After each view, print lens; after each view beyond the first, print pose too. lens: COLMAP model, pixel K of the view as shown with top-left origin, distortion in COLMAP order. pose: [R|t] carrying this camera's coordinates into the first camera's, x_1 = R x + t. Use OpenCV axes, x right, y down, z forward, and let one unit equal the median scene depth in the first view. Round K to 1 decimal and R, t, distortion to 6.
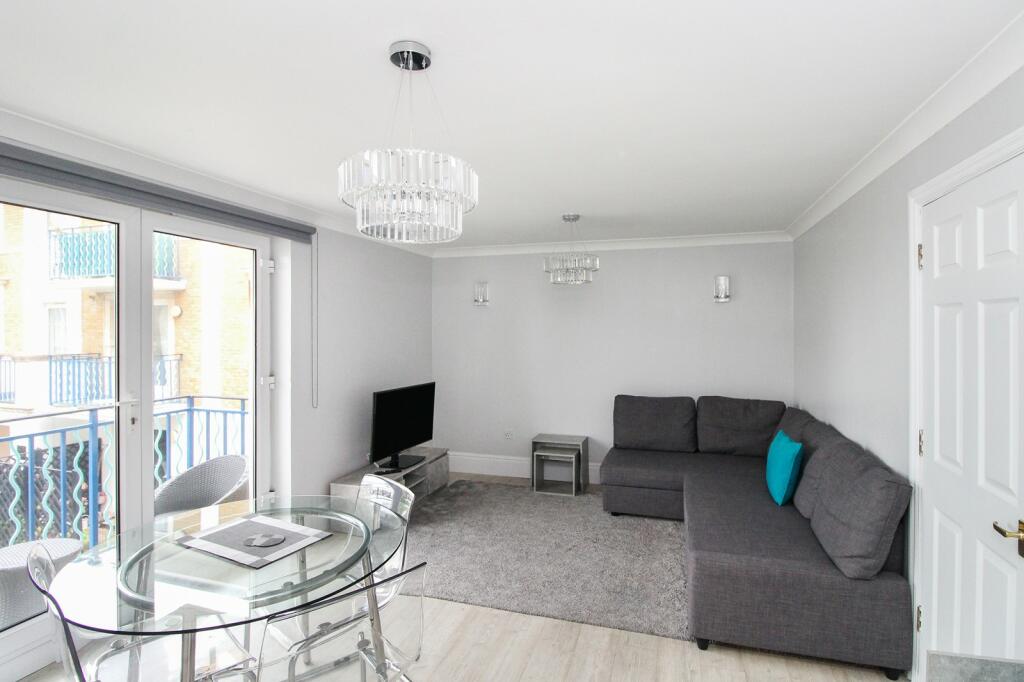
lens RADIAL K [[506.1, 0, 513.1], [0, 506.1, 330.6], [0, 0, 1]] dist [-0.003942, -0.001766]
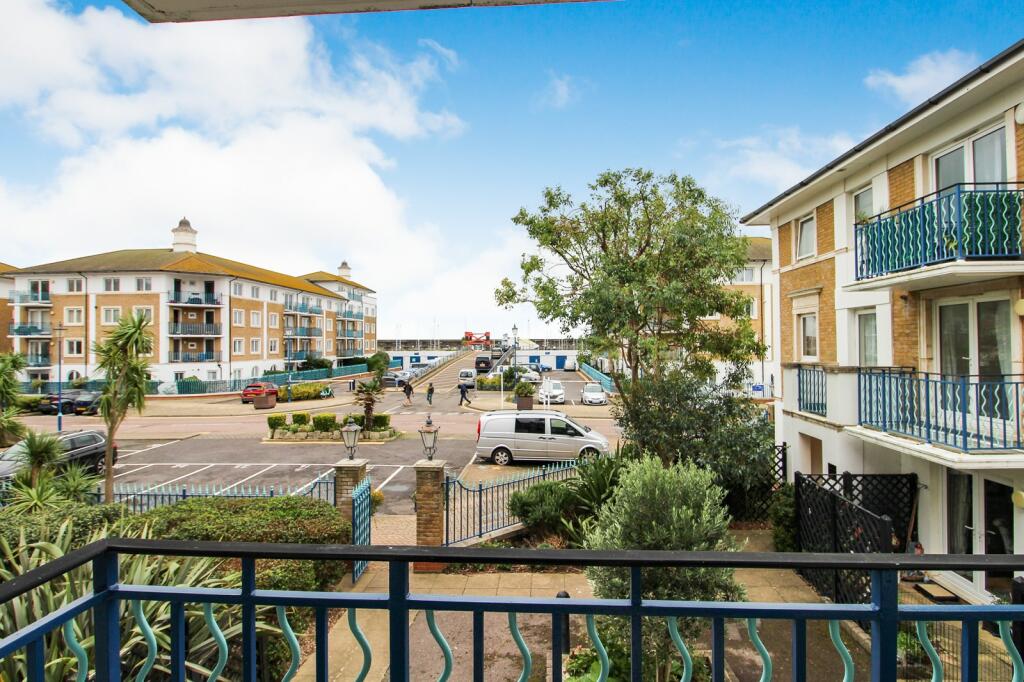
lens RADIAL K [[527.5, 0, 511.8], [0, 527.5, 333.6], [0, 0, 1]] dist [-0.002924, -0.000756]
pose [[0.229817, -0.012845, -0.973149, -0.161747], [0.002247, 0.999917, -0.012668, 0.000439], [0.973231, 0.000725, 0.229827, 0.197768]]
